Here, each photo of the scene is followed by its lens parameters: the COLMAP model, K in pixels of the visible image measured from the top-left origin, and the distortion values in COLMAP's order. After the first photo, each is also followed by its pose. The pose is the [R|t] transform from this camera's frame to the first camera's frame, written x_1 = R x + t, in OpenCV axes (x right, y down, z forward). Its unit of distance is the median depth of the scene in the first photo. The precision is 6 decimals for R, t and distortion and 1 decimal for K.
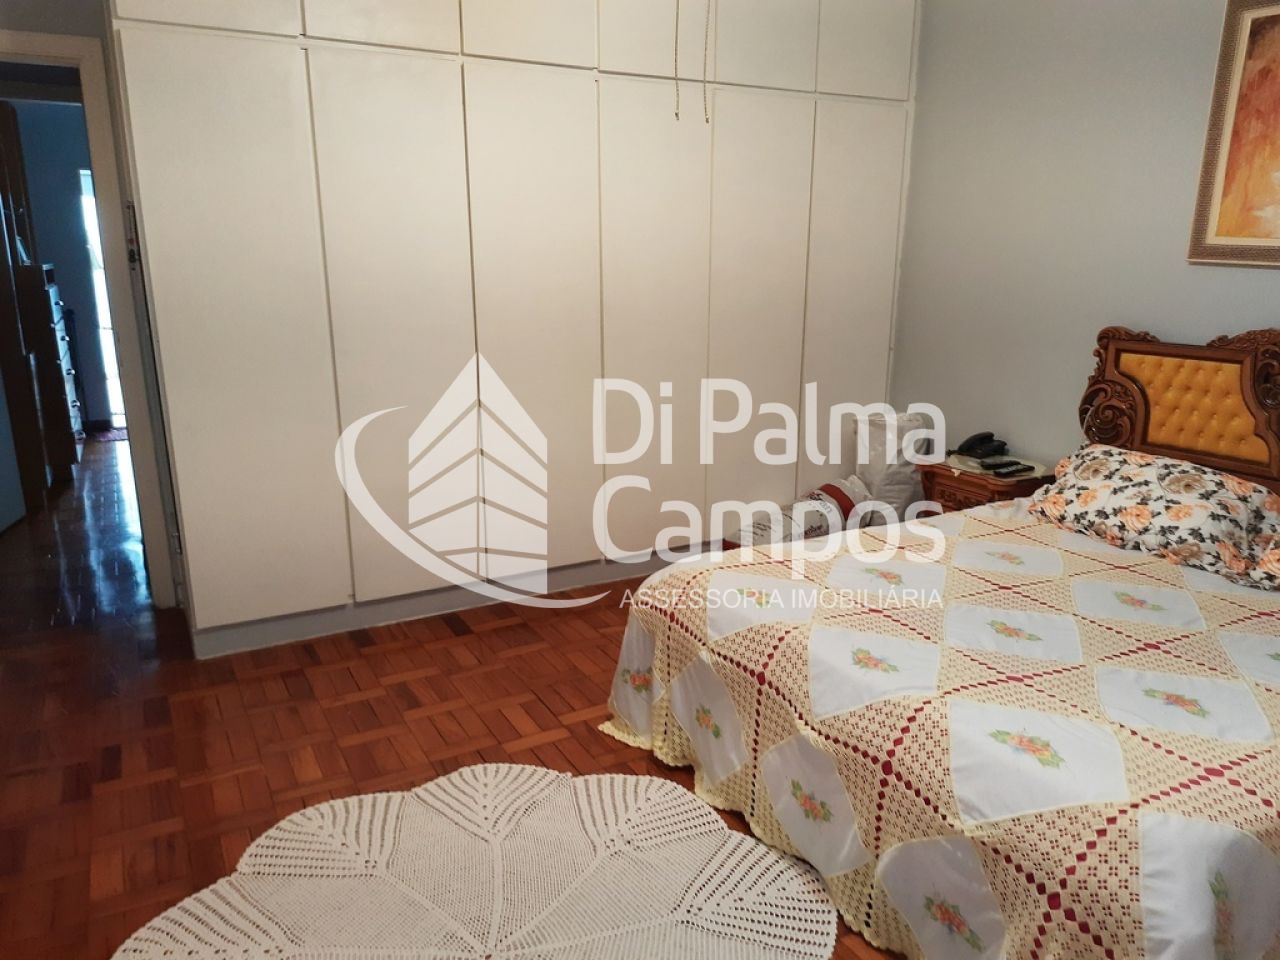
lens RADIAL K [[921.2, 0, 647.1], [0, 921.2, 483.4], [0, 0, 1]] dist [0.086606, -0.126079]
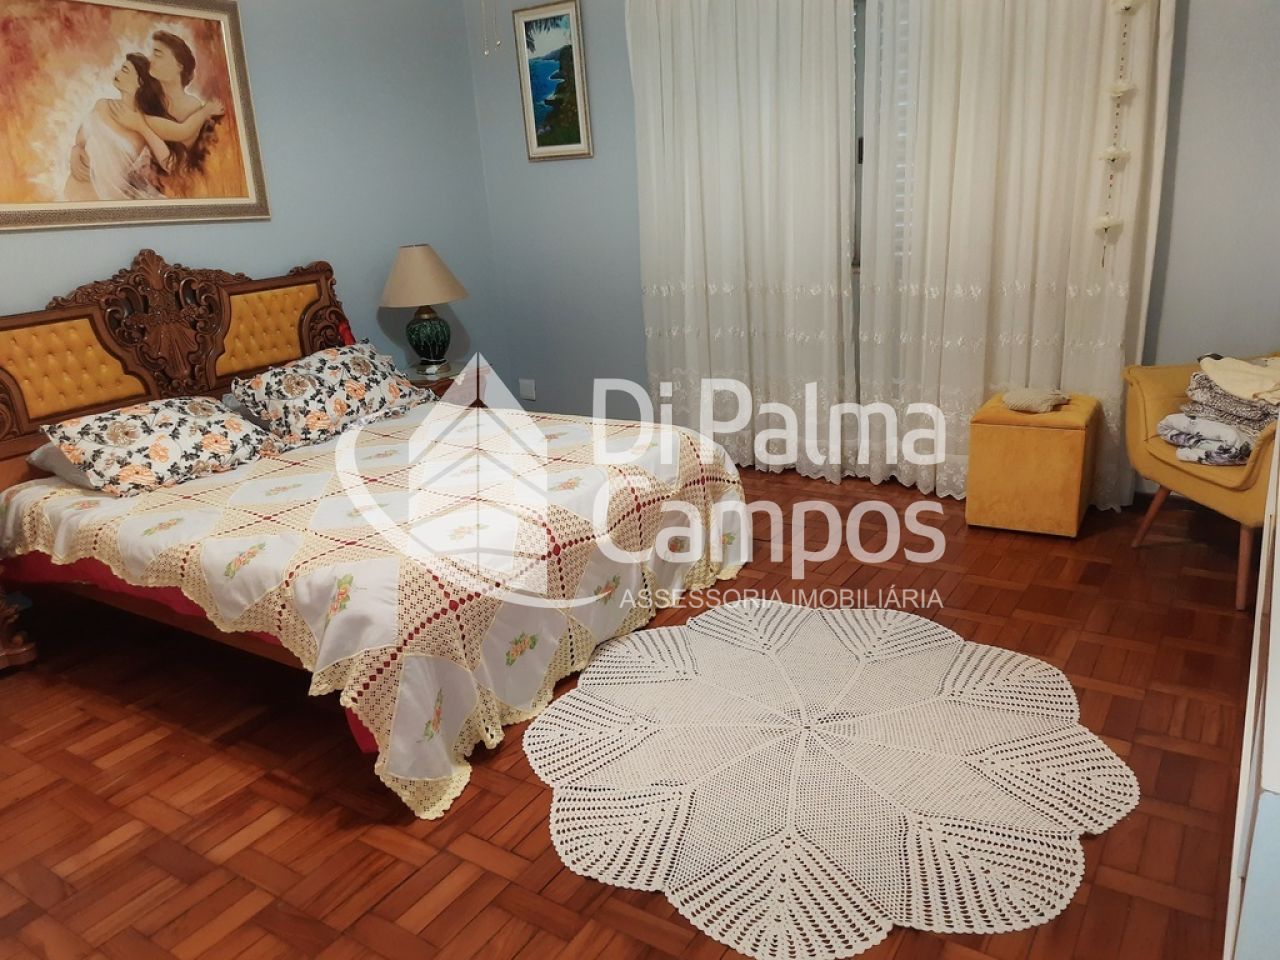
lens RADIAL K [[921.2, 0, 647.1], [0, 921.2, 483.4], [0, 0, 1]] dist [0.086606, -0.126079]
pose [[-0.464181, -0.247490, 0.850461, -0.767914], [0.274258, 0.872822, 0.403687, -0.259793], [-0.842210, 0.420630, -0.337272, 1.056946]]
